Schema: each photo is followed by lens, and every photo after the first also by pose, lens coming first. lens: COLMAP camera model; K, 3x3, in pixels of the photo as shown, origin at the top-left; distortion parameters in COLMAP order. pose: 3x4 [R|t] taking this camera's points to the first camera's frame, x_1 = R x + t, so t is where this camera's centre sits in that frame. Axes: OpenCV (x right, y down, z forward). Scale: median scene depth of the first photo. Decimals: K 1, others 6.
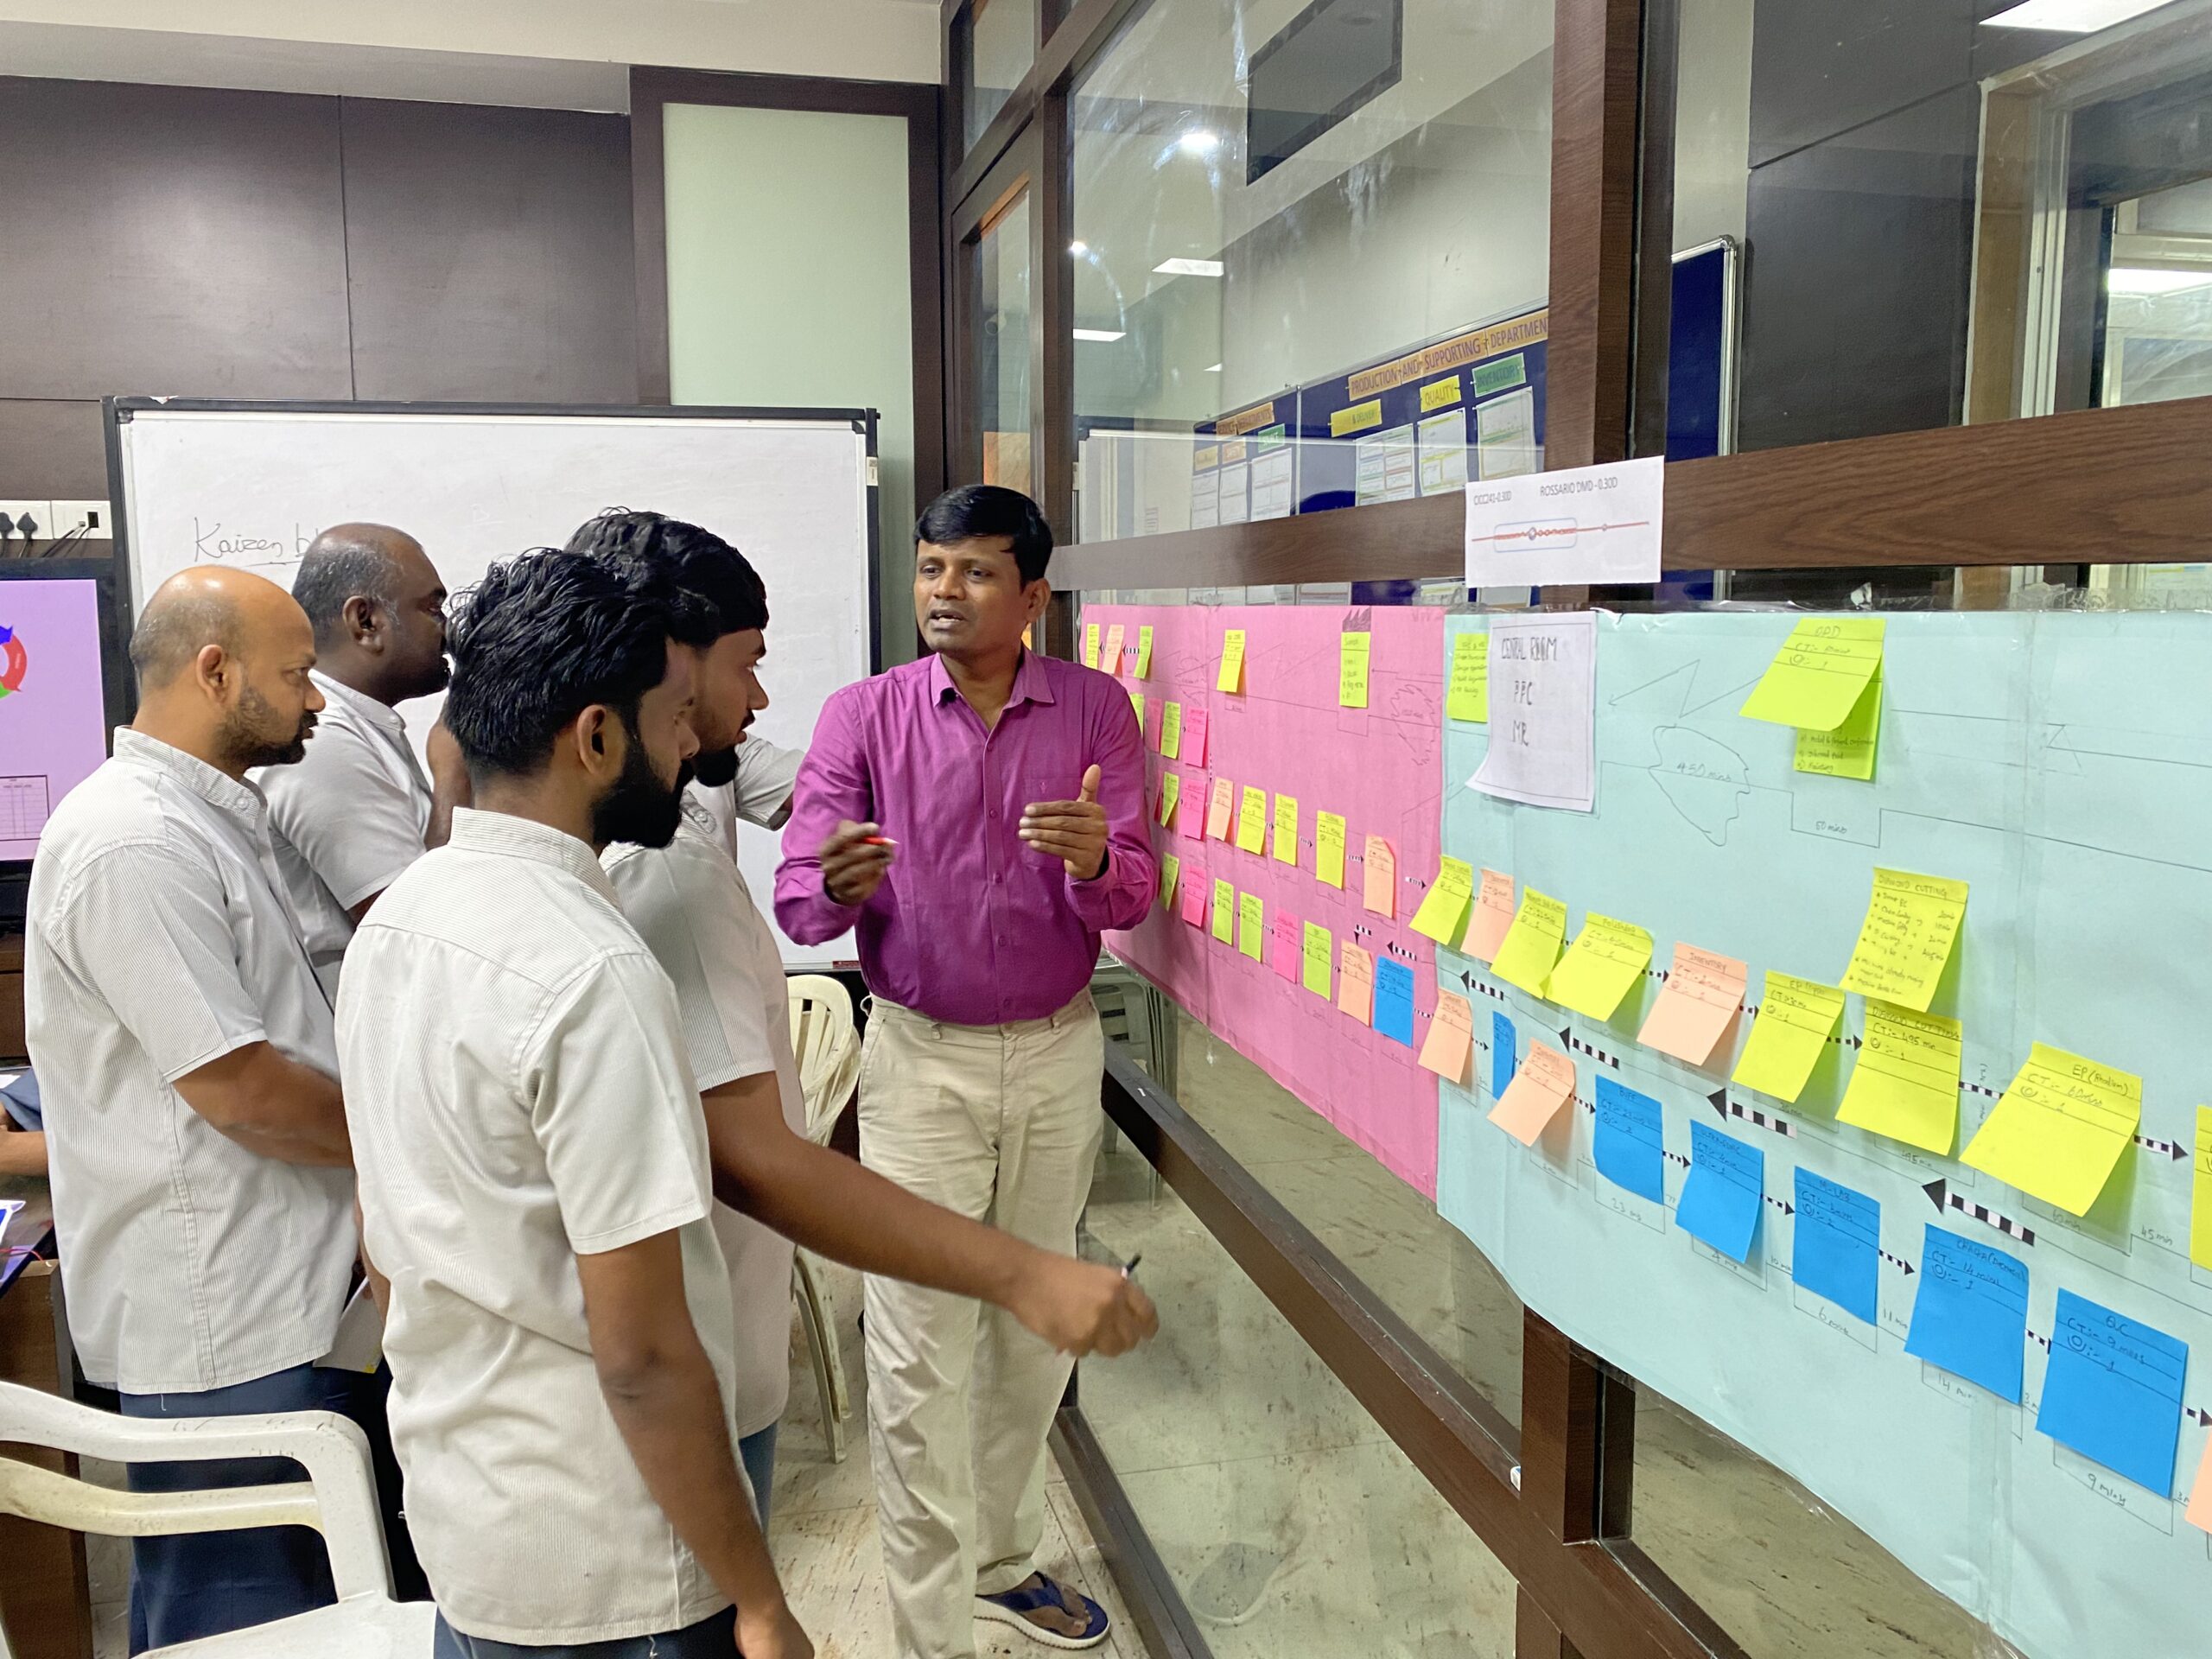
lens RADIAL K [[1747.2, 0, 1099.5], [0, 1747.2, 819.4], [0, 0, 1]] dist [0.020599, -0.008966]
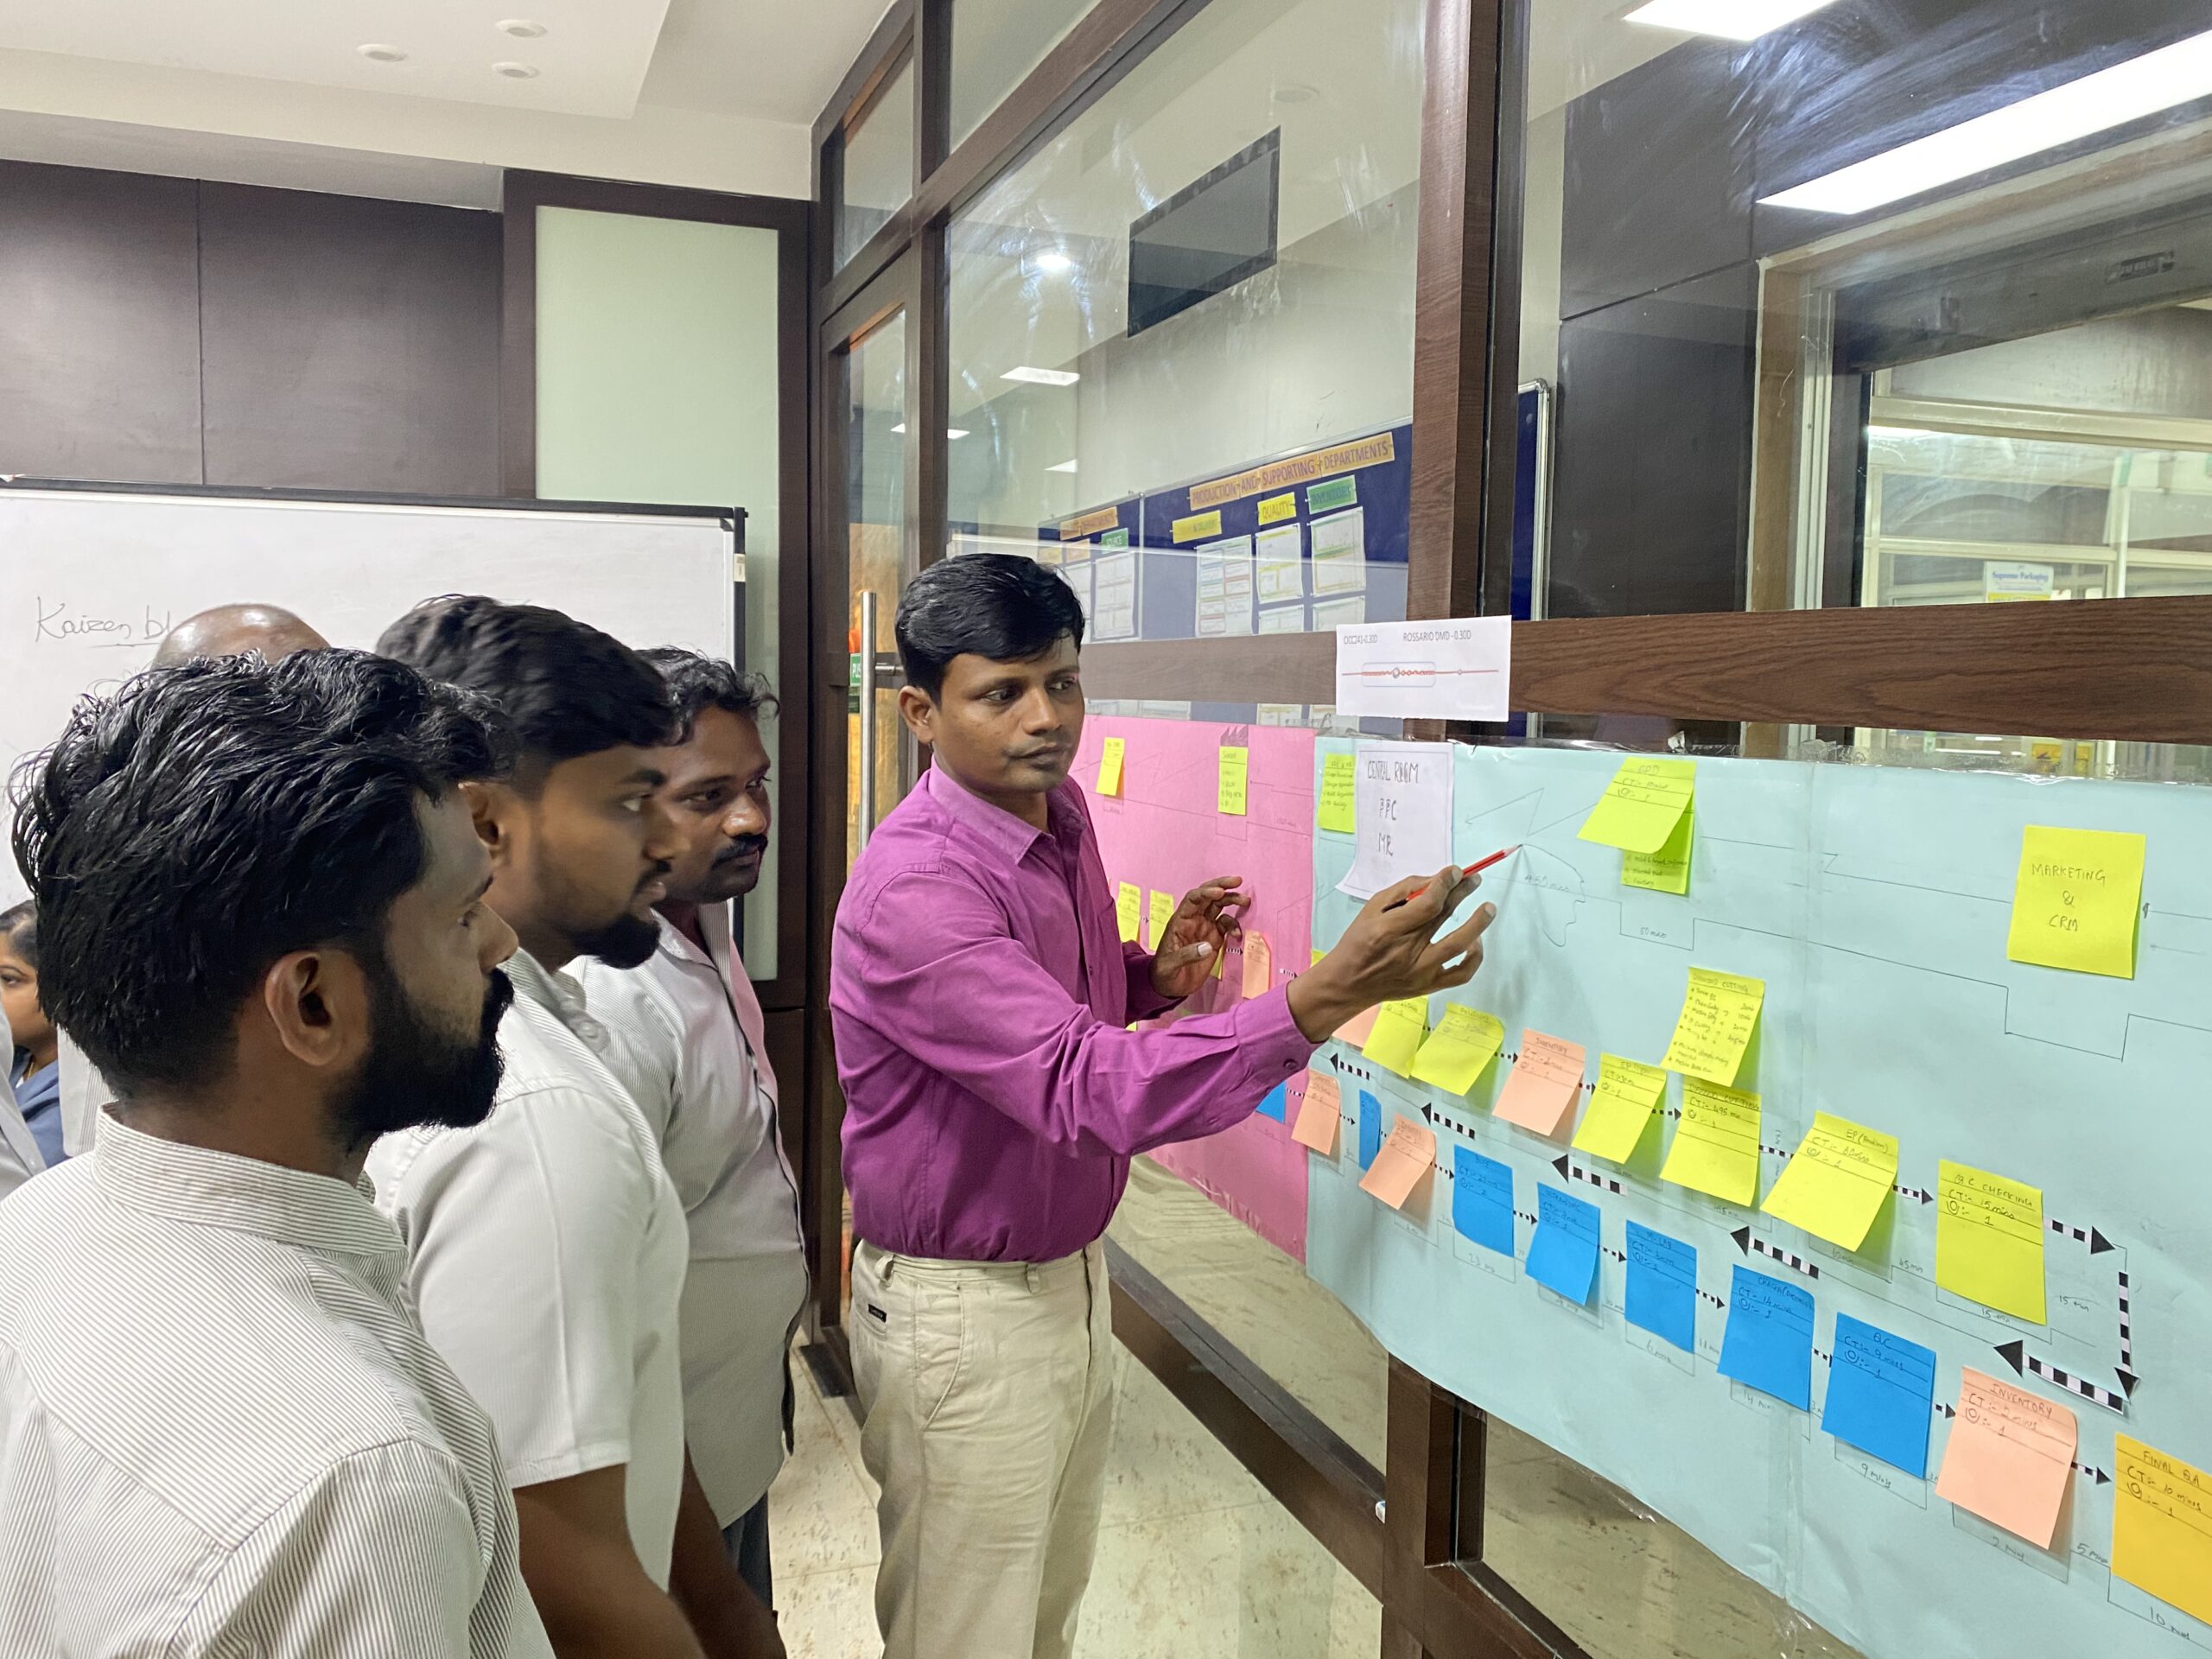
lens RADIAL K [[1747.2, 0, 1124.7], [0, 1747.2, 826.3], [0, 0, 1]] dist [0.020599, -0.008966]
pose [[0.993165, 0.011974, 0.116101, -0.059544], [-0.006871, 0.998996, -0.044259, -0.009484], [-0.116514, 0.043158, 0.992251, -0.107793]]
